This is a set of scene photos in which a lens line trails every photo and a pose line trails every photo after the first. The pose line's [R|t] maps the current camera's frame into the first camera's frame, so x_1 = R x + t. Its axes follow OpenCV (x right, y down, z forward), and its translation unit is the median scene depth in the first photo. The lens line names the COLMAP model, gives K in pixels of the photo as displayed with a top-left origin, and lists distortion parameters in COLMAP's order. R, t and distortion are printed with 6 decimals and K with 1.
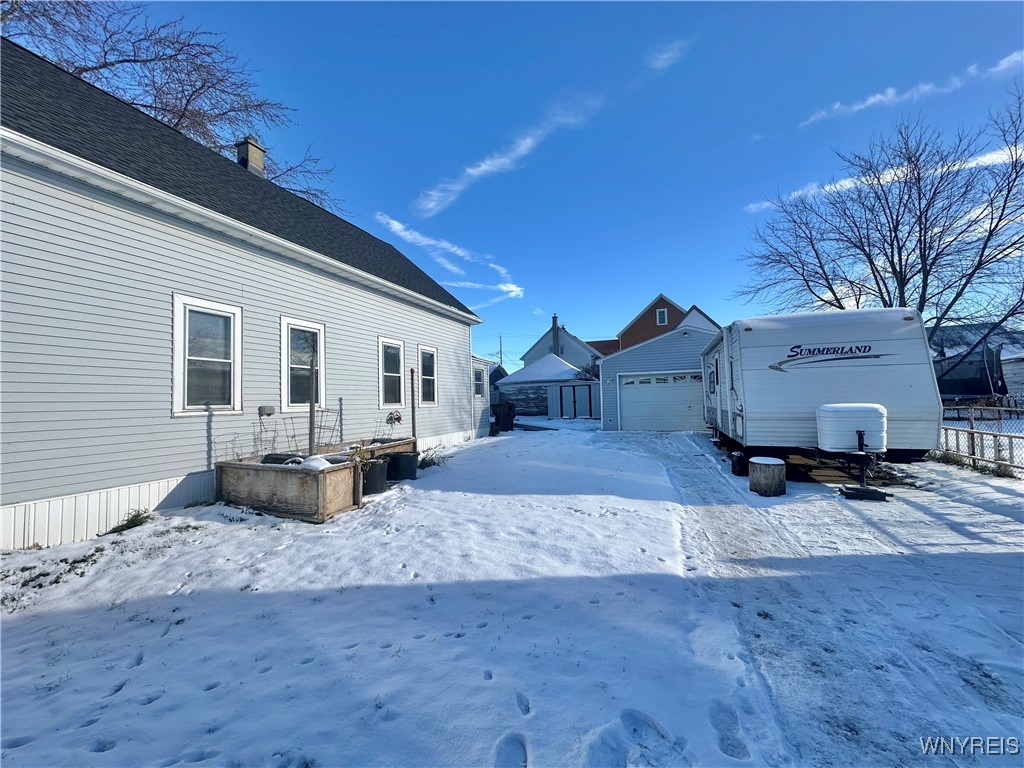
lens RADIAL K [[406.1, 0, 512.0], [0, 406.1, 384.0], [0, 0, 1]] dist [-0.002334, -0.000535]
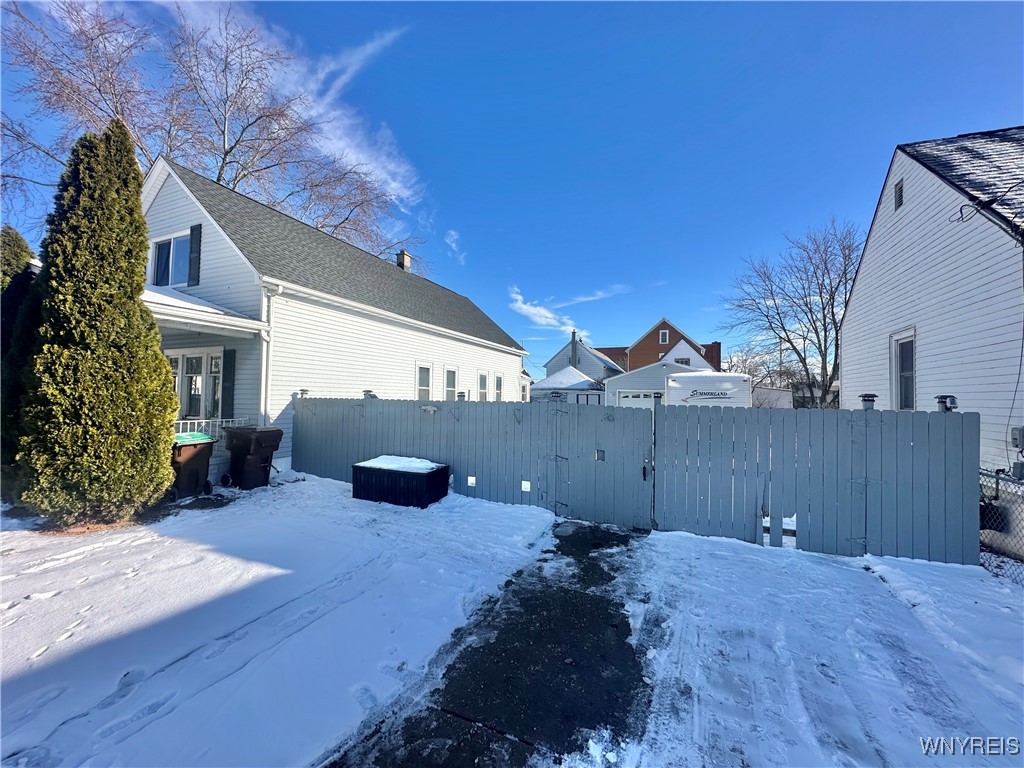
lens RADIAL K [[406.1, 0, 512.0], [0, 406.1, 384.0], [0, 0, 1]] dist [-0.002334, -0.000535]
pose [[0.998600, 0.039408, -0.035282, -0.044143], [-0.039076, 0.999186, 0.010063, -0.031124], [0.035650, -0.008670, 0.999327, -0.307386]]
